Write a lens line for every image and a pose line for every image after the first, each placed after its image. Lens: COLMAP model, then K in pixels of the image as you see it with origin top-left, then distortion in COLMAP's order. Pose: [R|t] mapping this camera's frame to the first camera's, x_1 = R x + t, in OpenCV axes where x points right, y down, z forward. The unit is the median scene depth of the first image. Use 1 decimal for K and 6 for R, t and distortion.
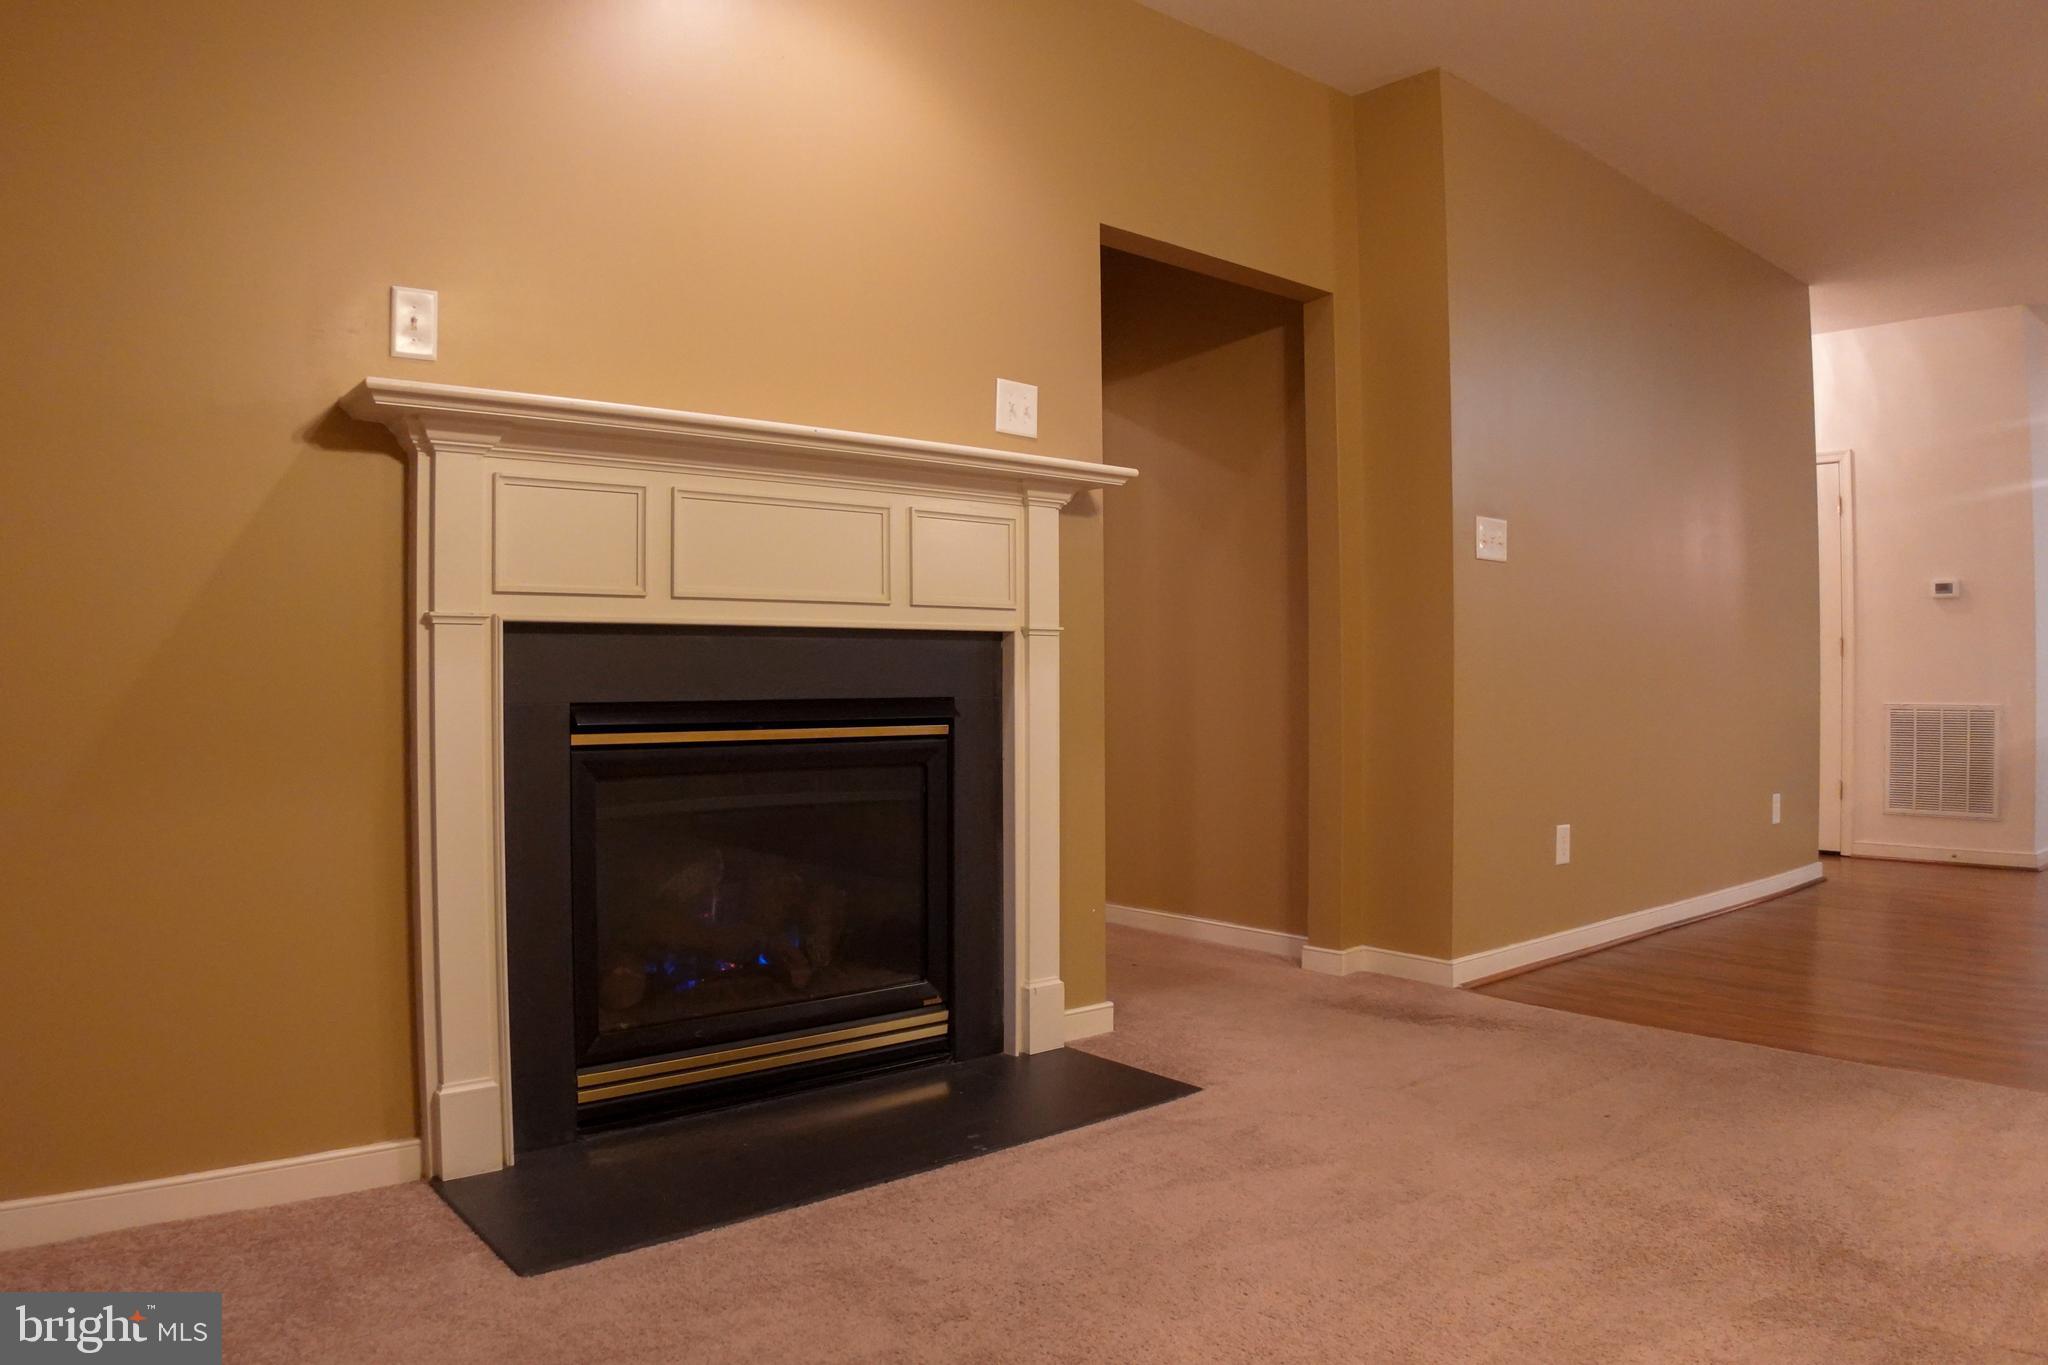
lens RADIAL K [[1198.2, 0, 1024.0], [0, 1198.2, 682.5], [0, 0, 1]] dist [-0.114248, 0.004958]
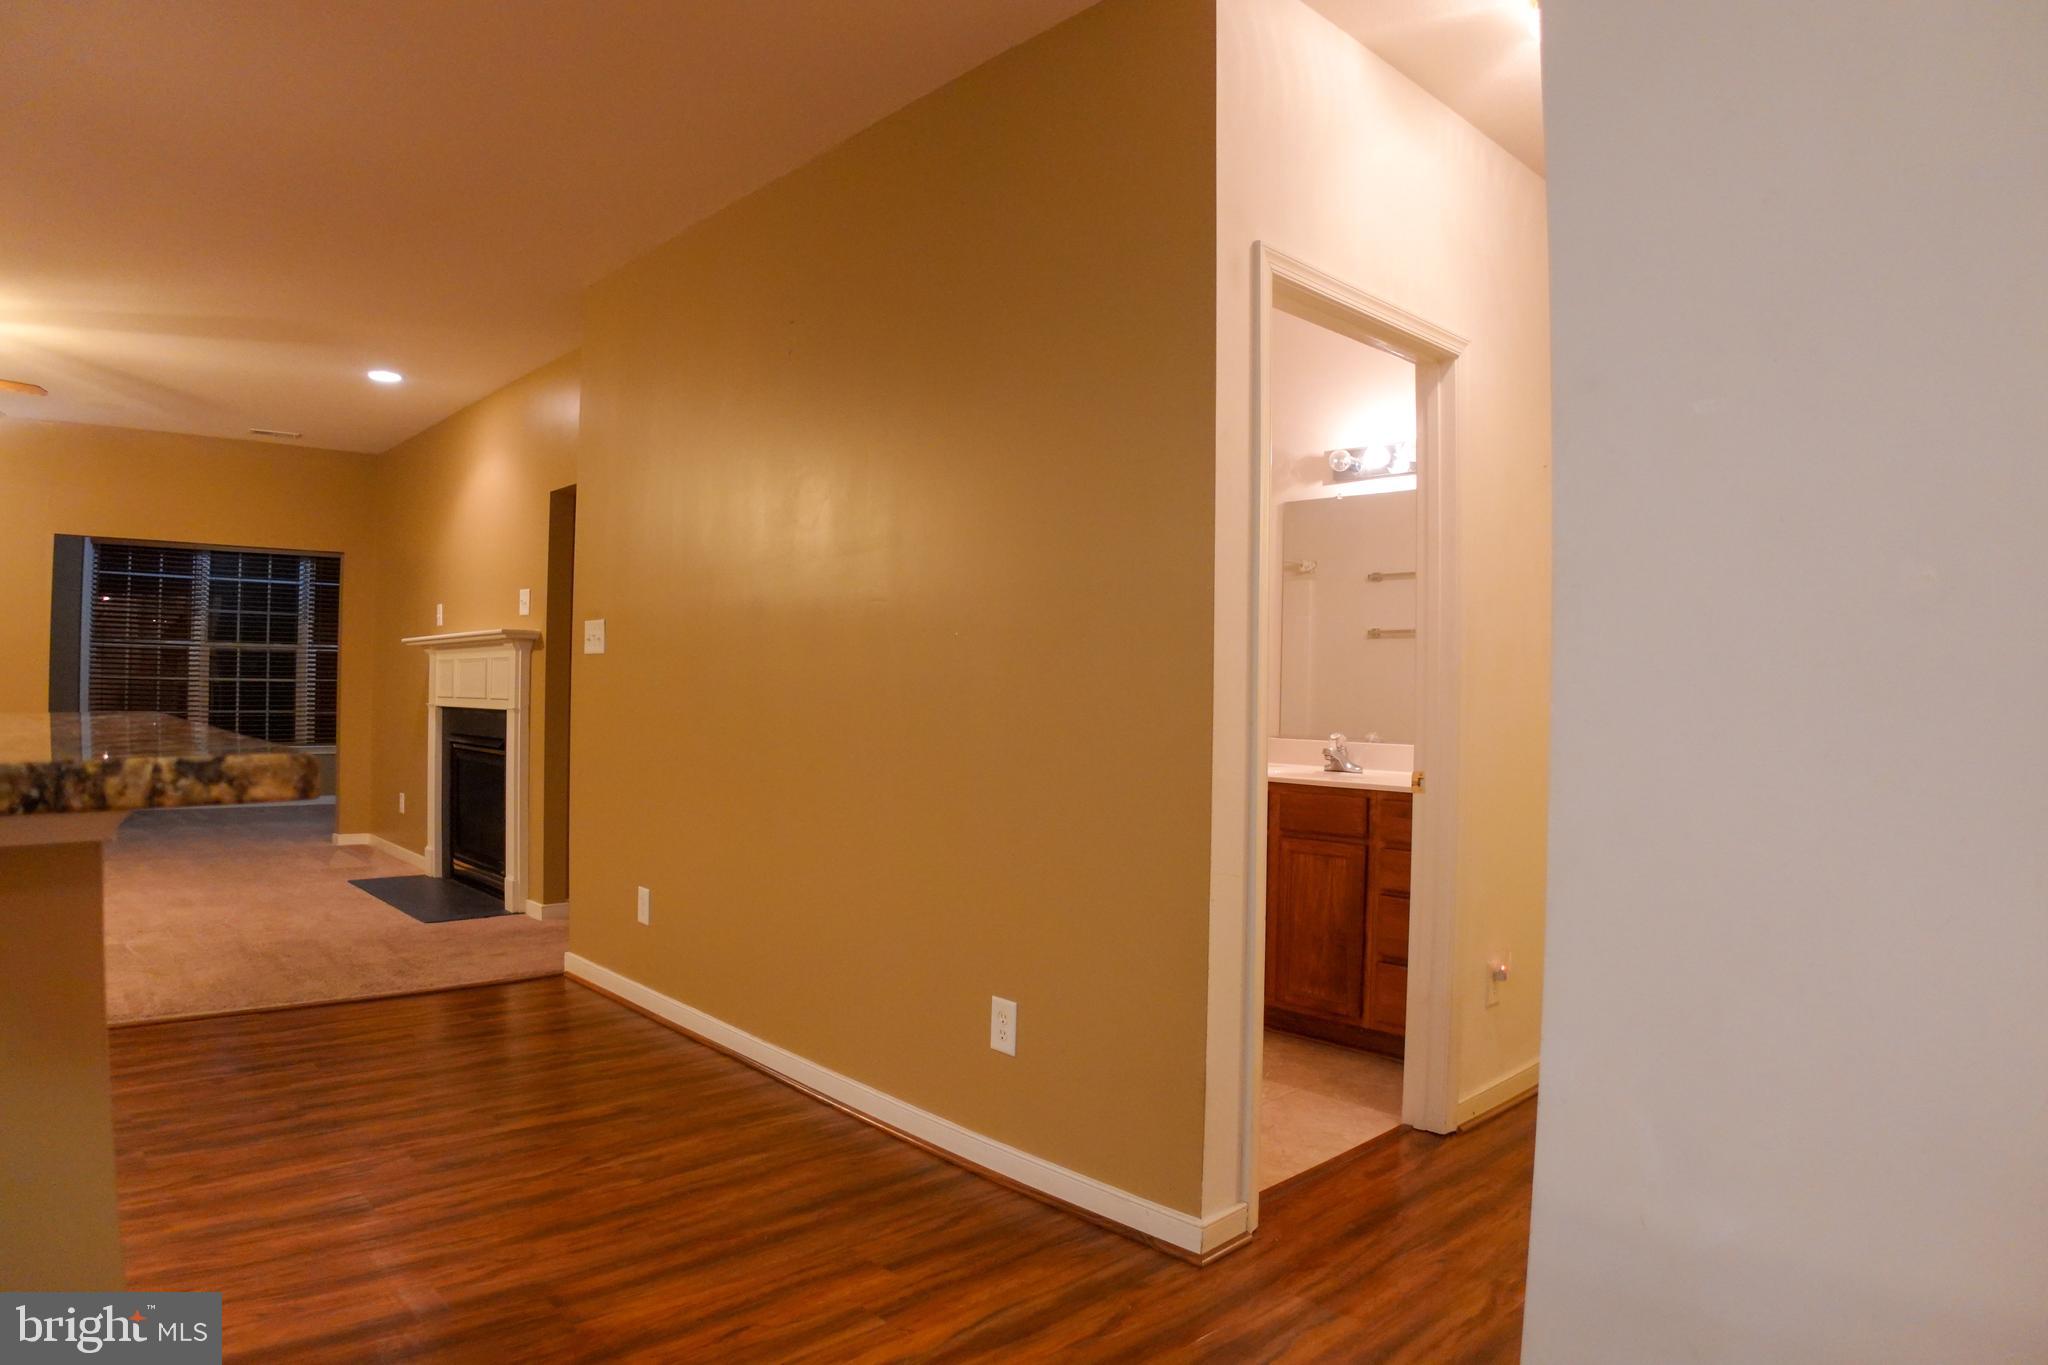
lens RADIAL K [[1198.2, 0, 1024.0], [0, 1198.2, 682.5], [0, 0, 1]] dist [-0.114248, 0.004958]
pose [[0.108455, -0.003829, -0.994094, 1.888142], [-0.015701, 0.999861, -0.005564, -0.081697], [0.993977, 0.016212, 0.108380, 1.460615]]
